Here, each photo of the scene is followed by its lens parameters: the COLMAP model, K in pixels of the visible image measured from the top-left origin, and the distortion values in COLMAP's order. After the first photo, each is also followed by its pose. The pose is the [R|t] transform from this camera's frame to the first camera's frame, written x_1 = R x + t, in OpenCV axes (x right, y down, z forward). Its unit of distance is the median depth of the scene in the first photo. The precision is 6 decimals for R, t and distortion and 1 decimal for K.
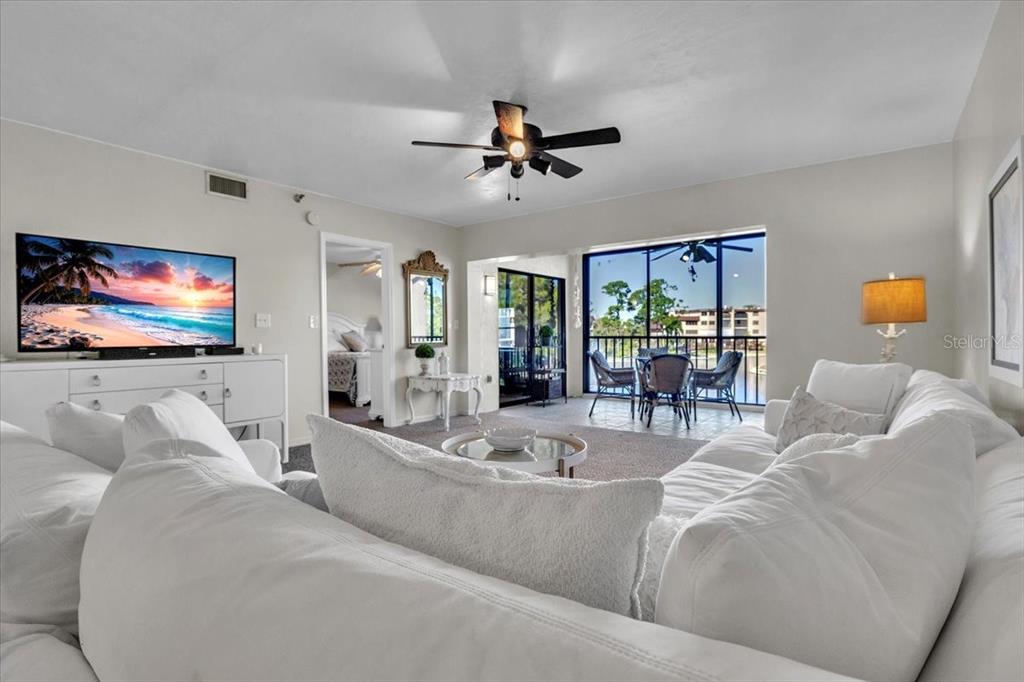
lens RADIAL K [[486.2, 0, 515.4], [0, 486.2, 341.0], [0, 0, 1]] dist [-0.003733, -0.000727]
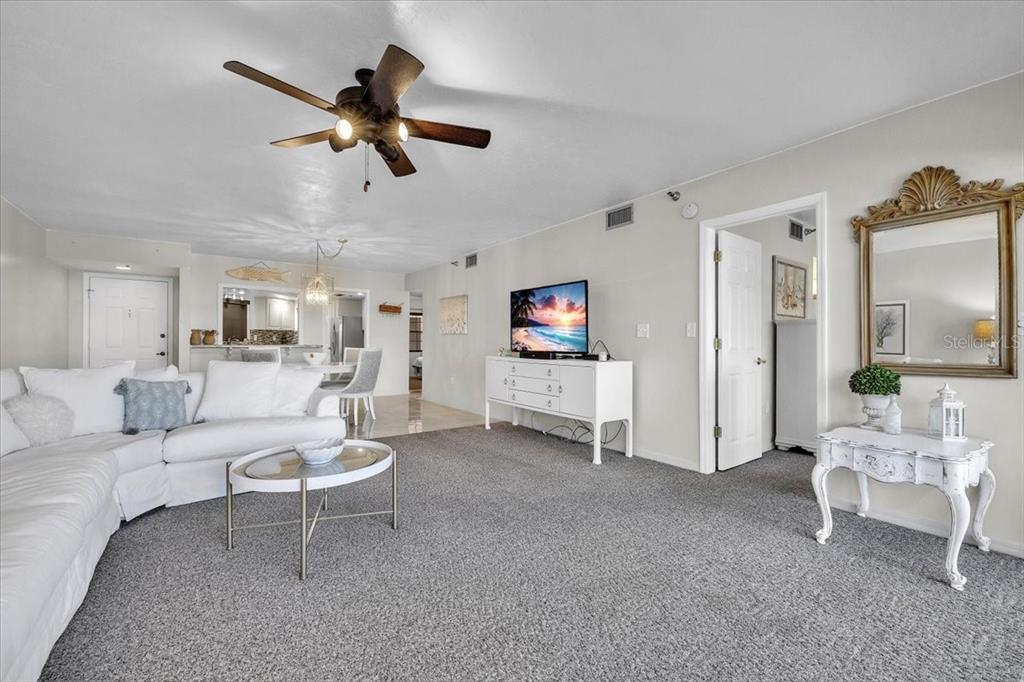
lens RADIAL K [[423.5, 0, 512.0], [0, 423.5, 341.0], [0, 0, 1]] dist [-0.000947, -0.000147]
pose [[-0.272839, 0.002777, -0.962056, 0.337261], [-0.017654, 0.999813, 0.007893, -0.016480], [0.961898, 0.019138, -0.272739, 0.758708]]
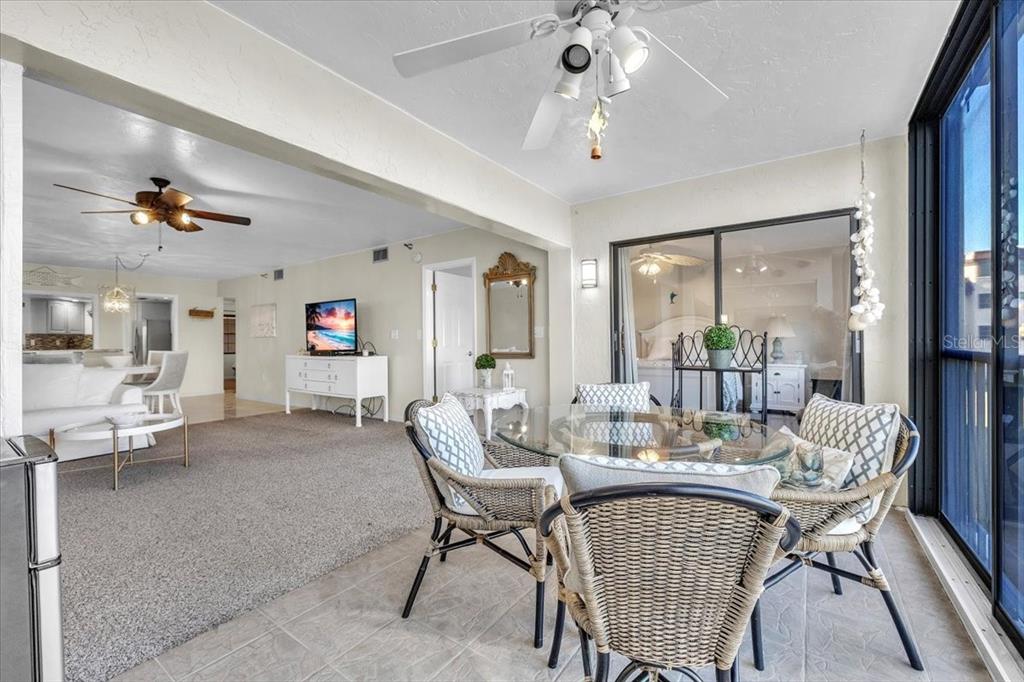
lens RADIAL K [[433.4, 0, 512.0], [0, 433.4, 341.0], [0, 0, 1]] dist [0.000381, 0.000465]
pose [[0.039396, 0.006778, -0.999201, 0.665080], [-0.006394, 0.999958, 0.006531, -0.025524], [0.999203, 0.006131, 0.039438, 1.020476]]
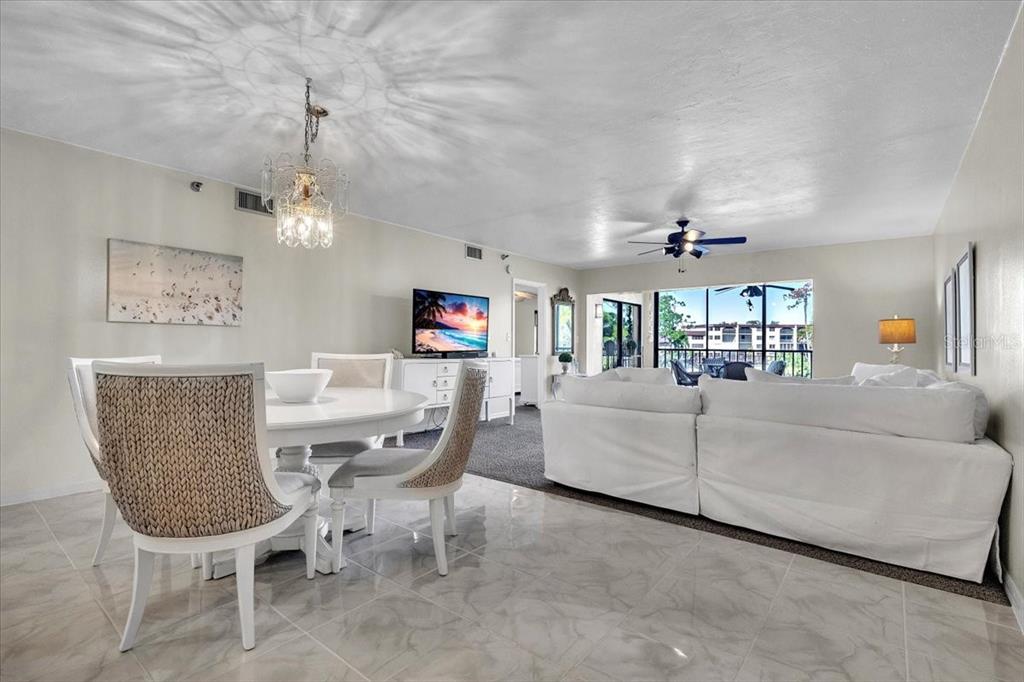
lens RADIAL K [[463.8, 0, 517.0], [0, 463.8, 345.5], [0, 0, 1]] dist [0.001234, 0.000107]
pose [[0.999751, 0.011959, -0.018864, -0.305998], [-0.012237, 0.999817, -0.014674, 0.007050], [0.018685, 0.014901, 0.999714, -0.383638]]
